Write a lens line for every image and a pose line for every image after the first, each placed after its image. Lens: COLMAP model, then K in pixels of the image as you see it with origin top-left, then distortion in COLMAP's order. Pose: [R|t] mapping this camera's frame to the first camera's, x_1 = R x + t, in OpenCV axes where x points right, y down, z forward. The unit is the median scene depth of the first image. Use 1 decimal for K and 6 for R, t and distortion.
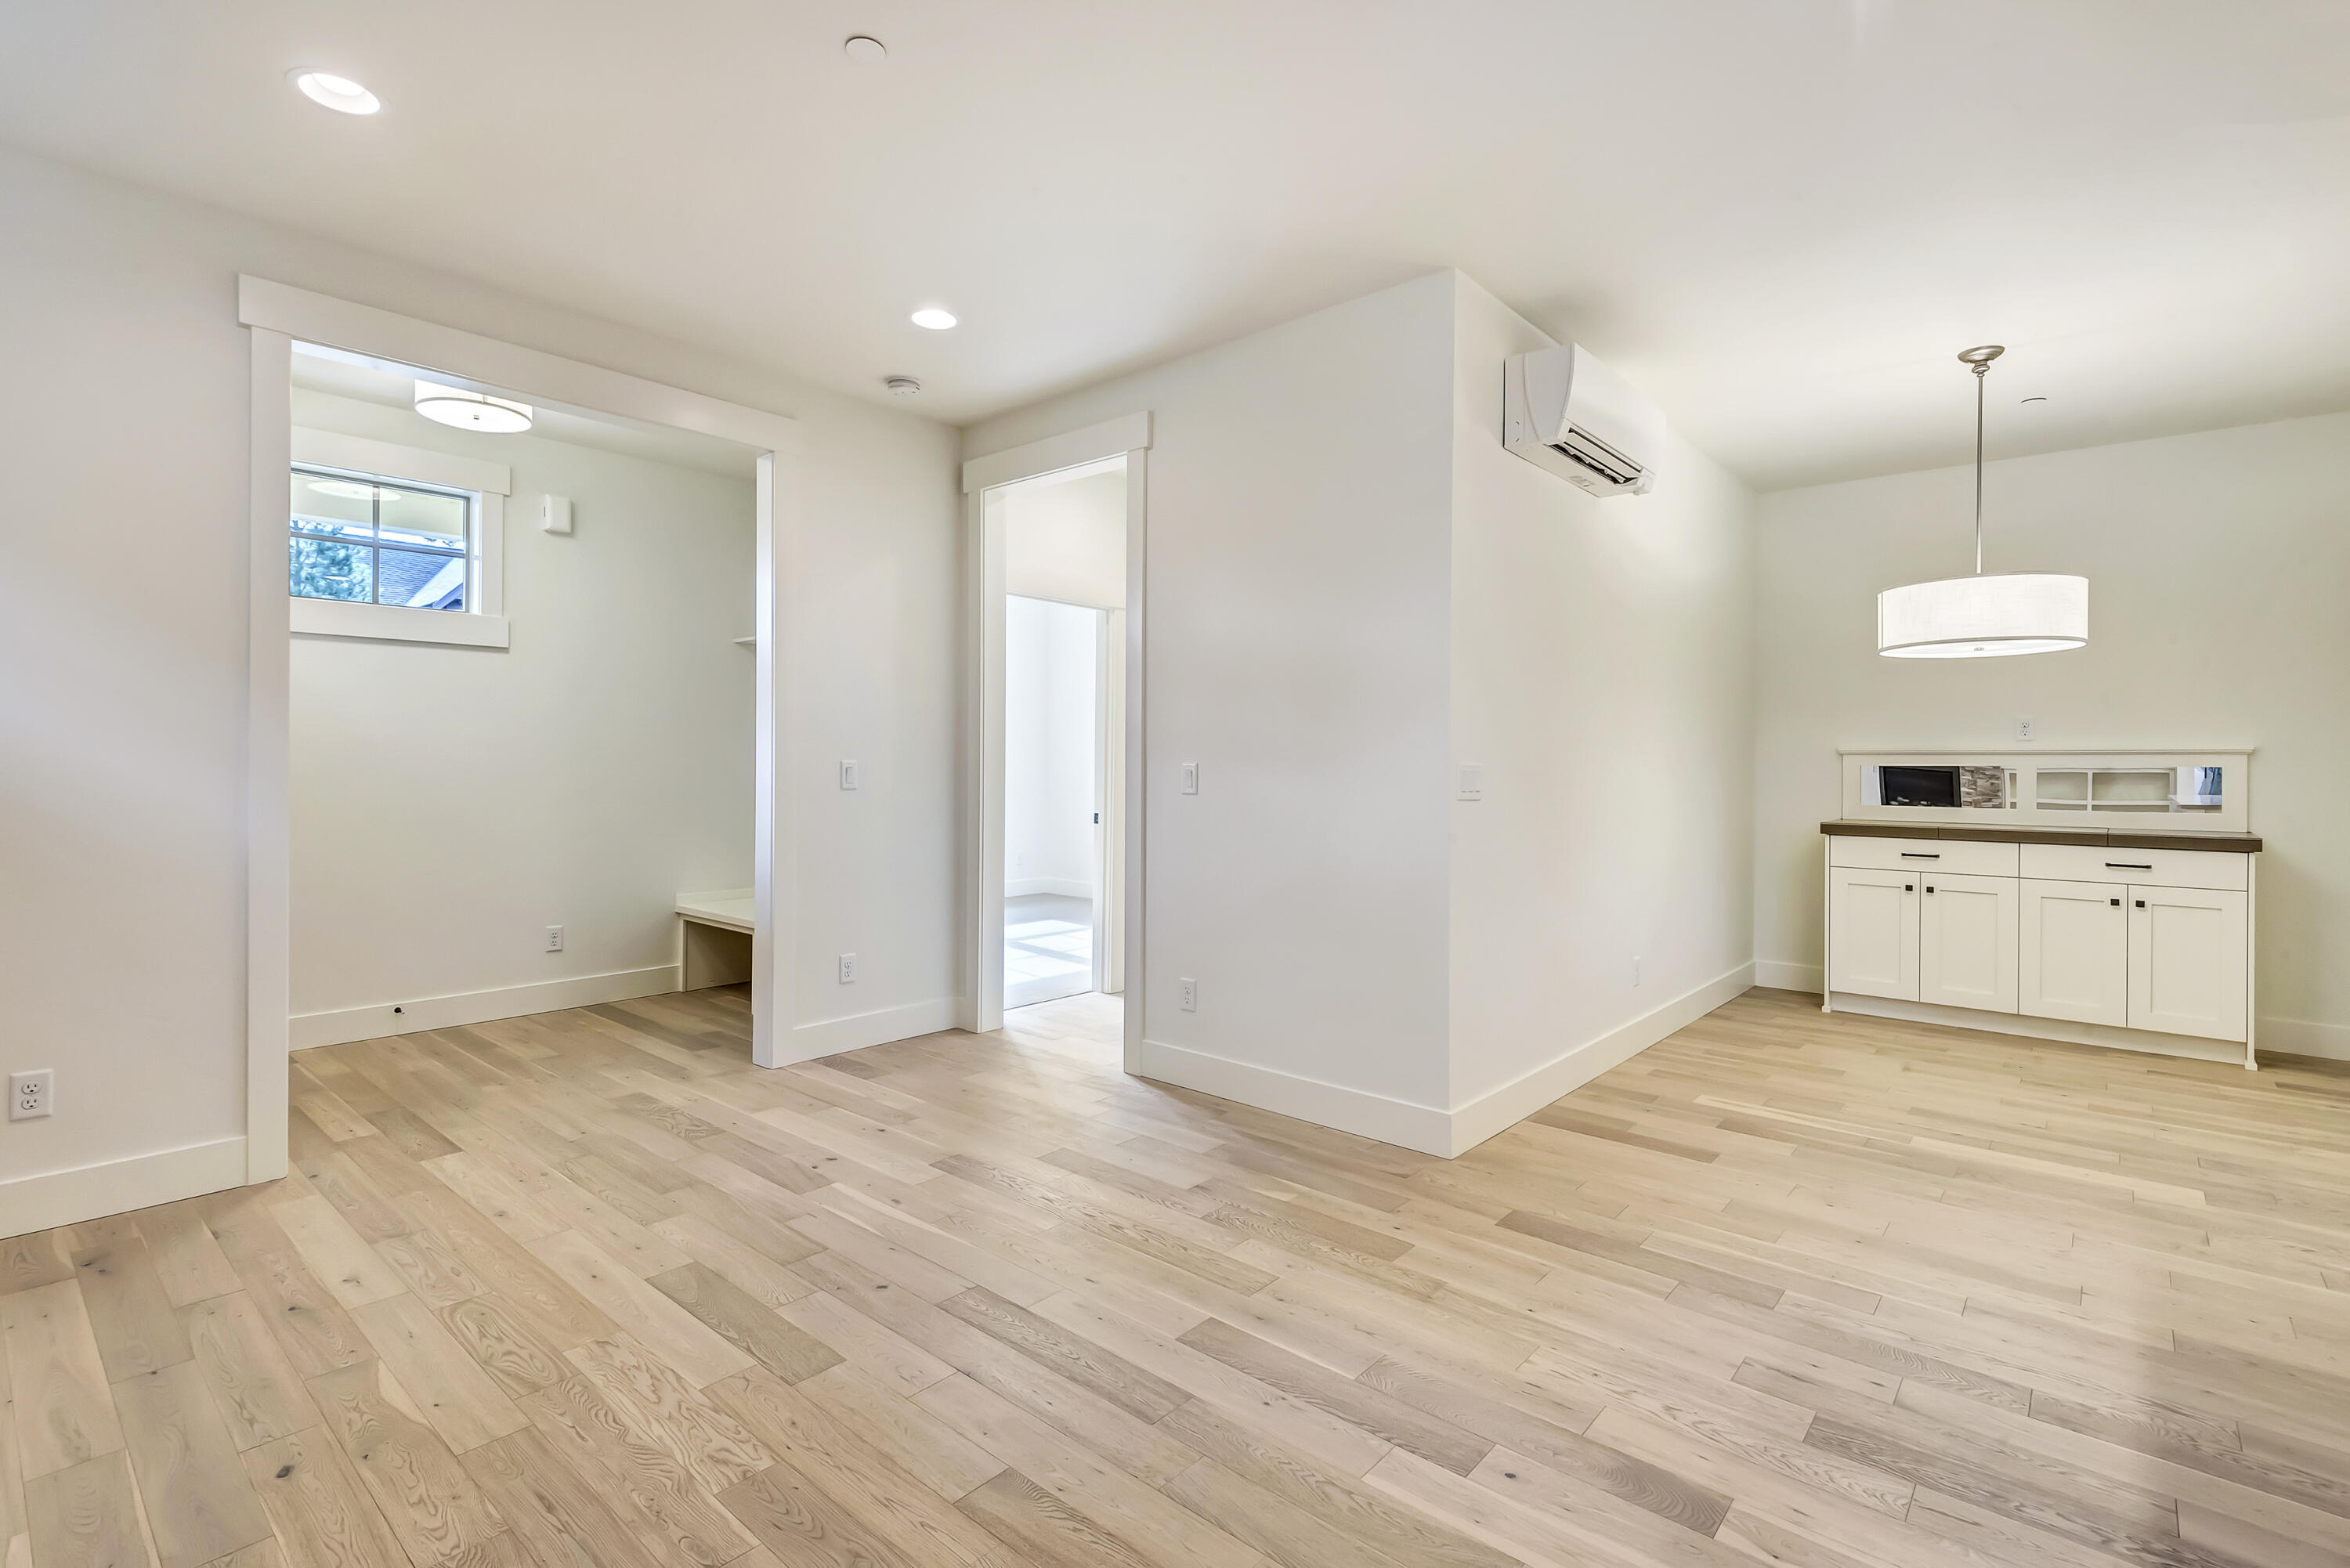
lens RADIAL K [[1087.2, 0, 1160.6], [0, 1087.2, 767.3], [0, 0, 1]] dist [0.002812, -0.000625]
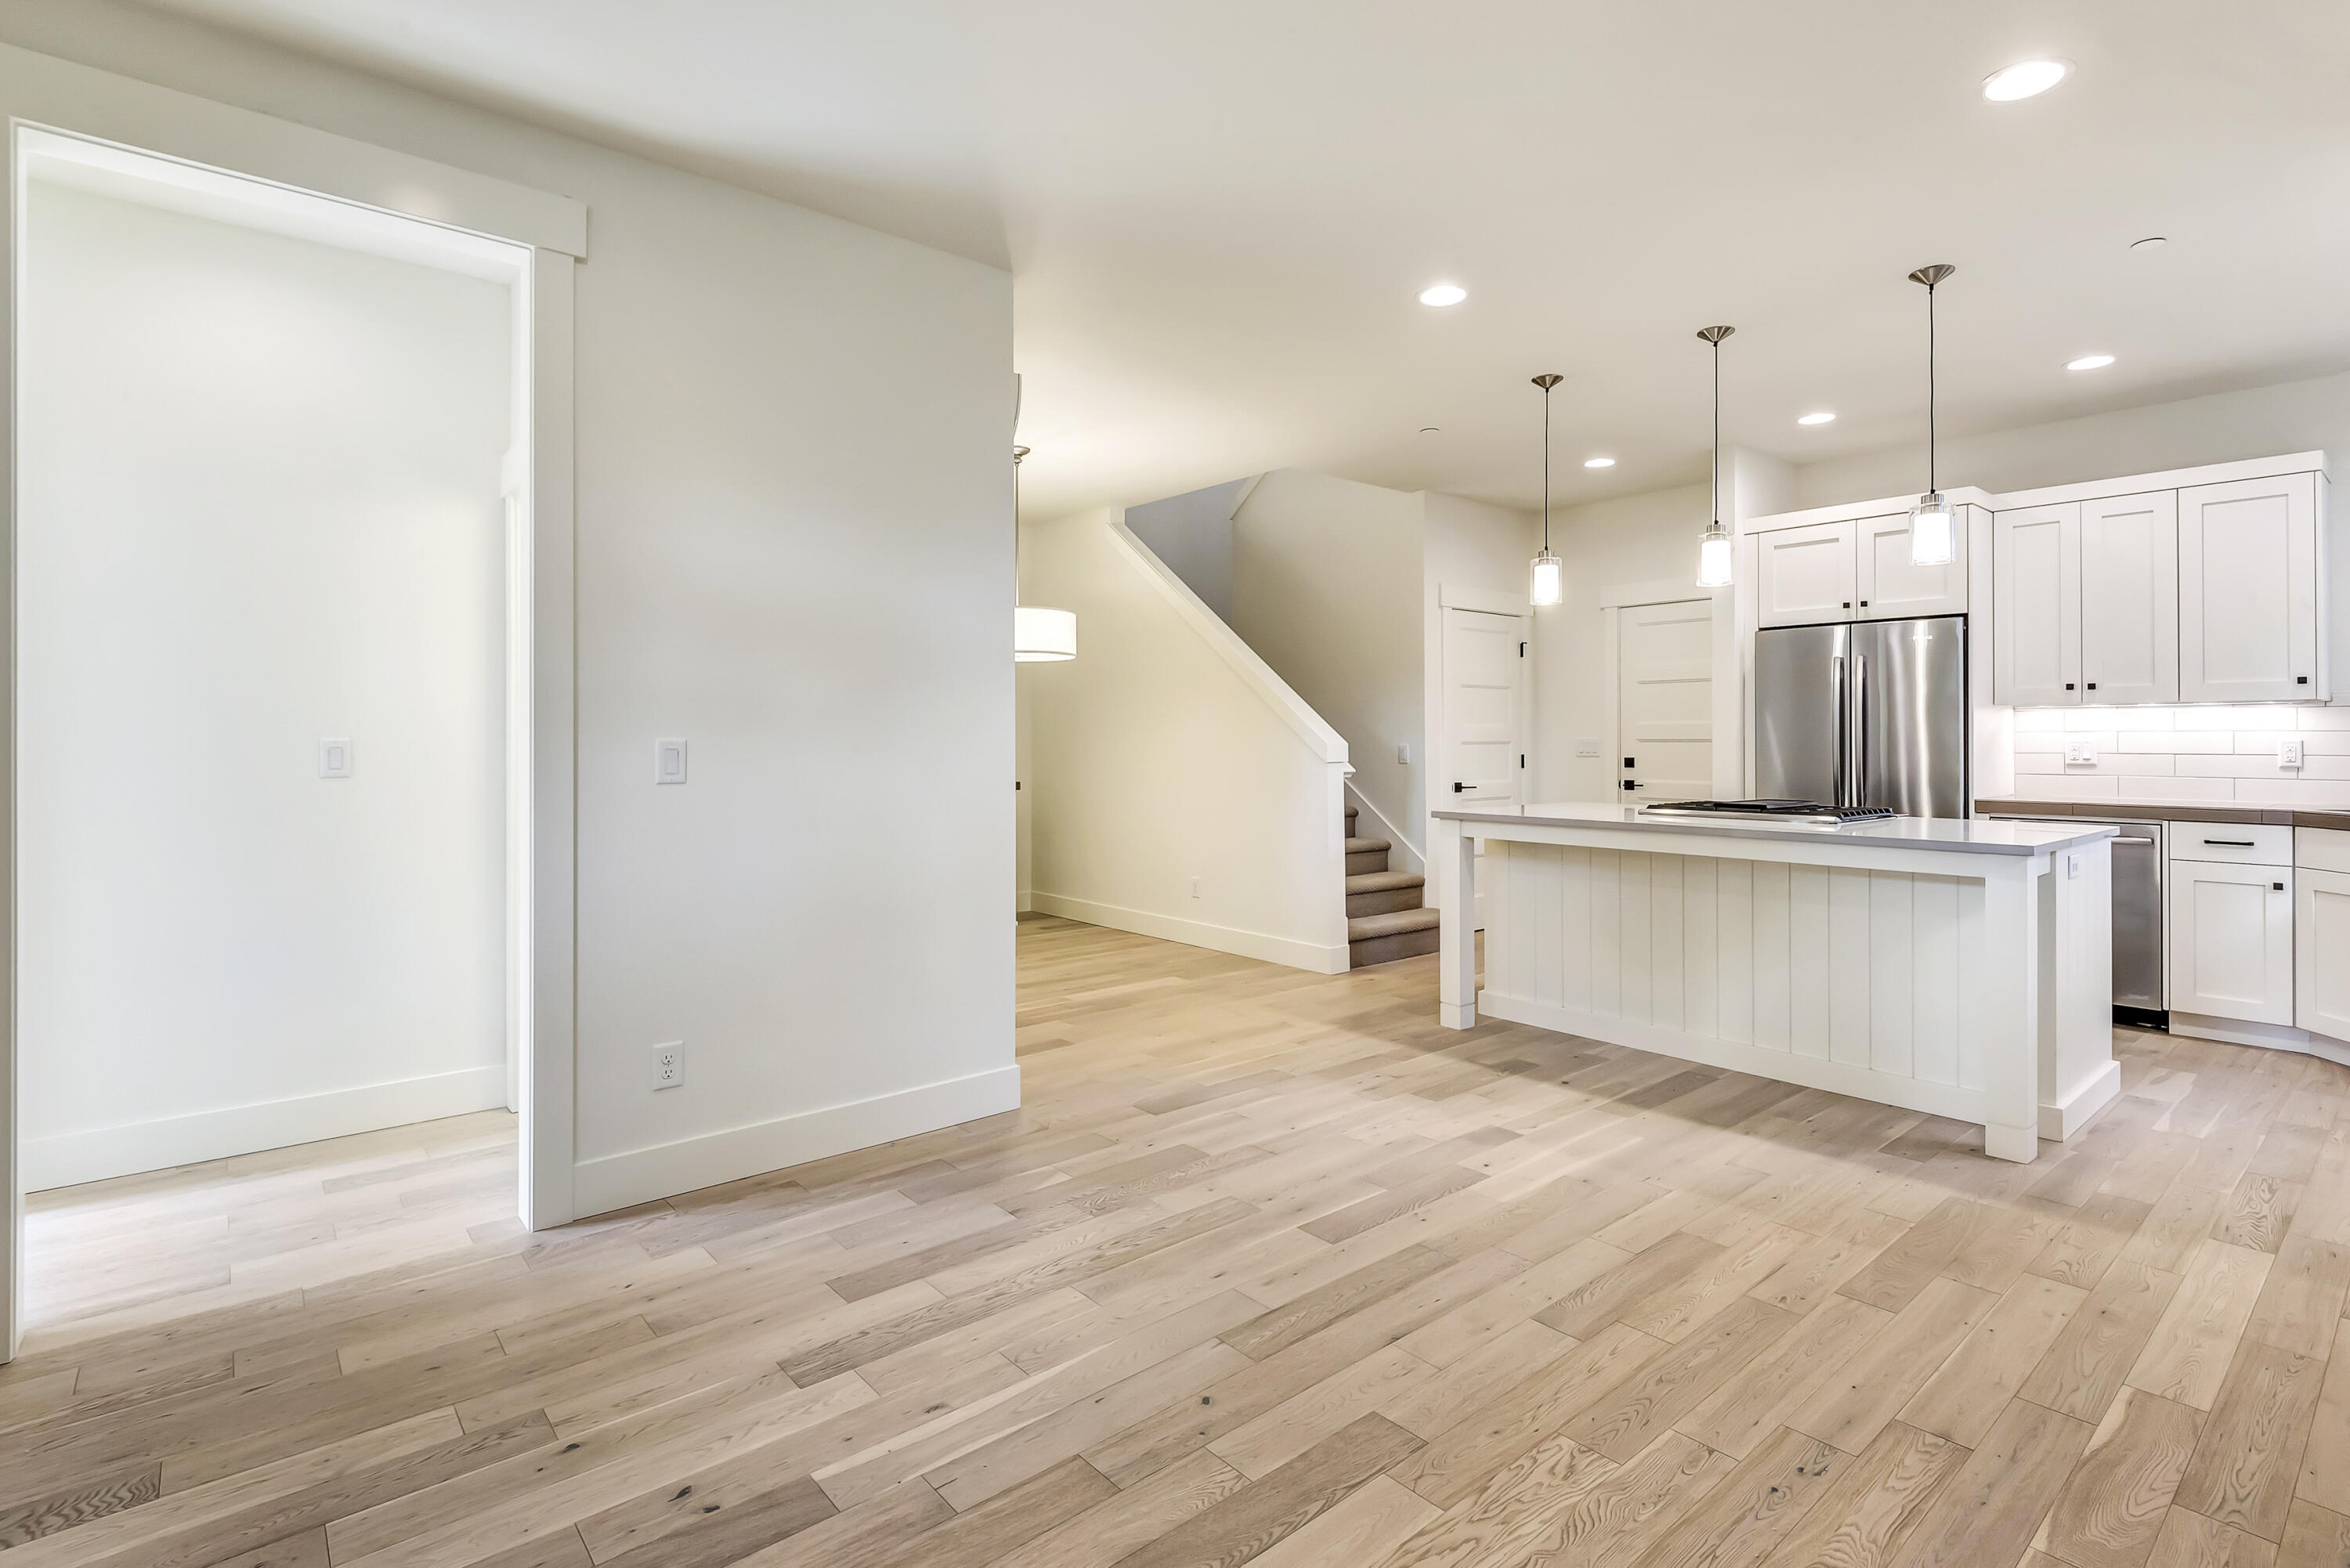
lens RADIAL K [[1146.1, 0, 1195.3], [0, 1146.1, 738.2], [0, 0, 1]] dist [0.034430, -0.026052]
pose [[0.127102, -0.006247, 0.991870, -0.854594], [0.007139, 0.999960, 0.005383, -0.007805], [-0.991864, 0.006397, 0.127141, 0.702965]]
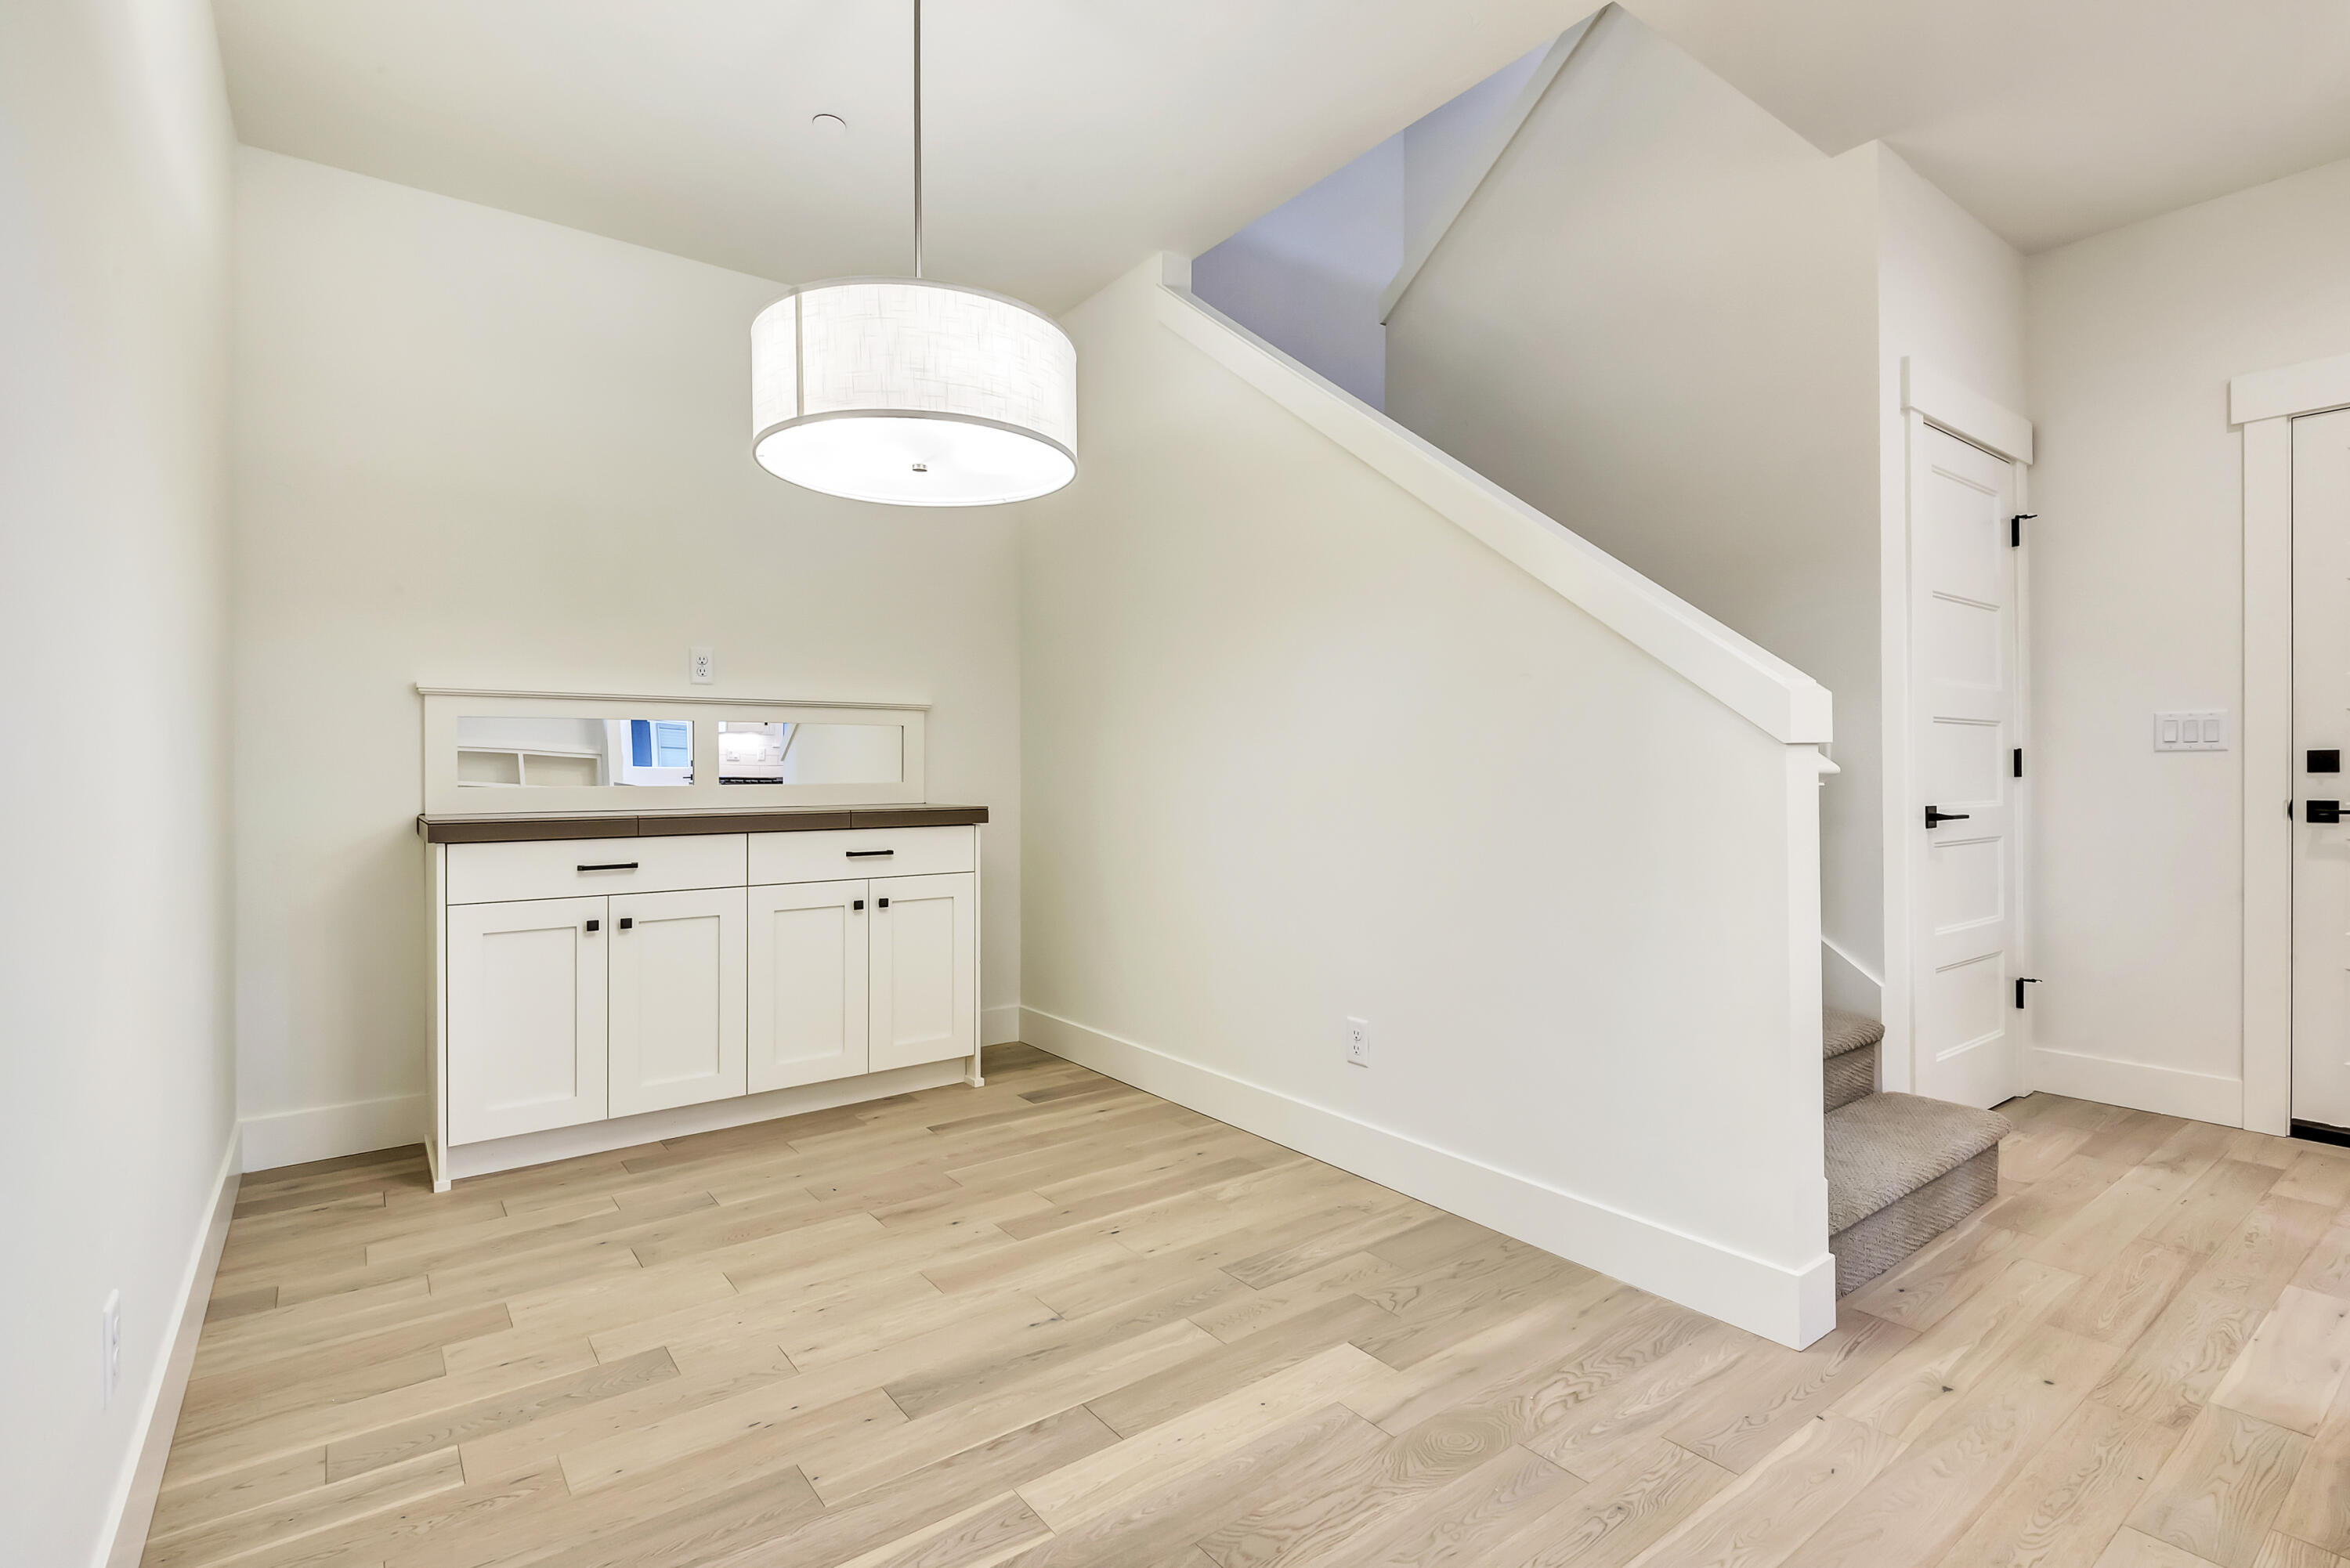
lens RADIAL K [[1093.1, 0, 1134.0], [0, 1093.1, 783.3], [0, 0, 1]] dist [0.001607, -0.005485]
pose [[0.218707, -0.017516, 0.975633, 0.303416], [0.011880, 0.999813, 0.015287, 0.048947], [-0.975718, 0.008247, 0.218874, 0.948218]]
